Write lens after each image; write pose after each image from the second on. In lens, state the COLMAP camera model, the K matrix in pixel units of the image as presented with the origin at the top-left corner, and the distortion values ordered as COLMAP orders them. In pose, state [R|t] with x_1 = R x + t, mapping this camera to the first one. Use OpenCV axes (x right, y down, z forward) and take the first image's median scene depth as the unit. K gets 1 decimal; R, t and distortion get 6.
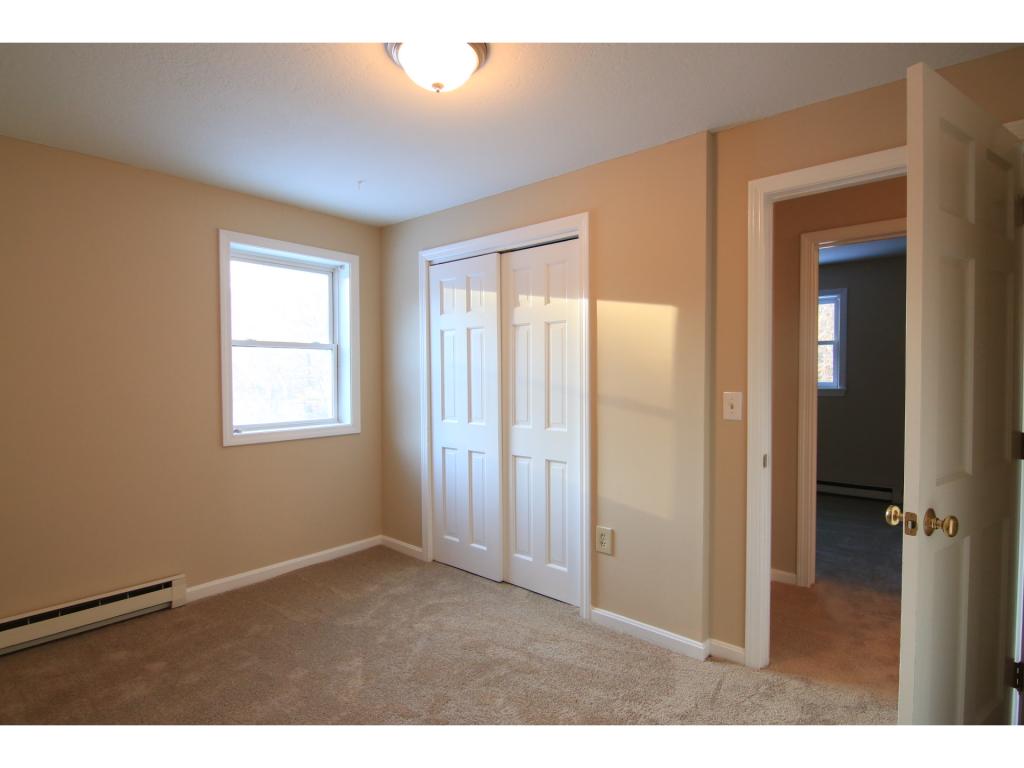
lens RADIAL K [[520.4, 0, 517.3], [0, 520.4, 384.5], [0, 0, 1]] dist [-0.007297, -0.009651]
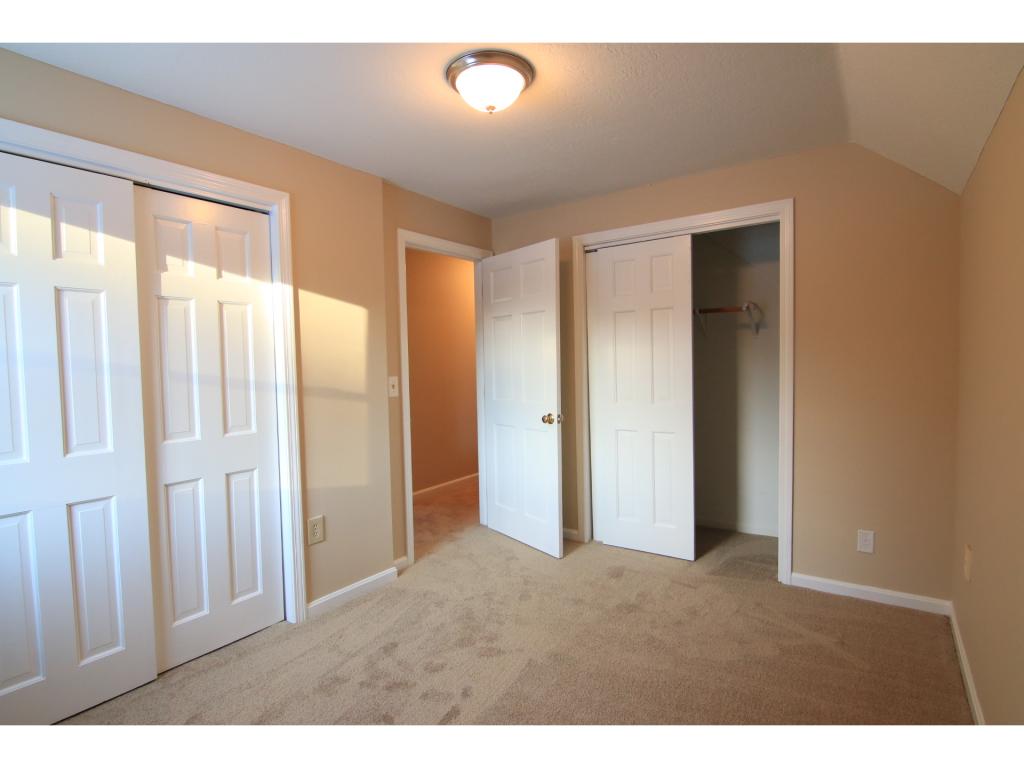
lens RADIAL K [[520.4, 0, 515.1], [0, 520.4, 386.6], [0, 0, 1]] dist [-0.007297, -0.009651]
pose [[-0.084974, -0.044371, 0.995395, -0.773267], [0.040382, 0.998034, 0.047935, -0.009746], [-0.995564, 0.044269, -0.083016, 0.621635]]
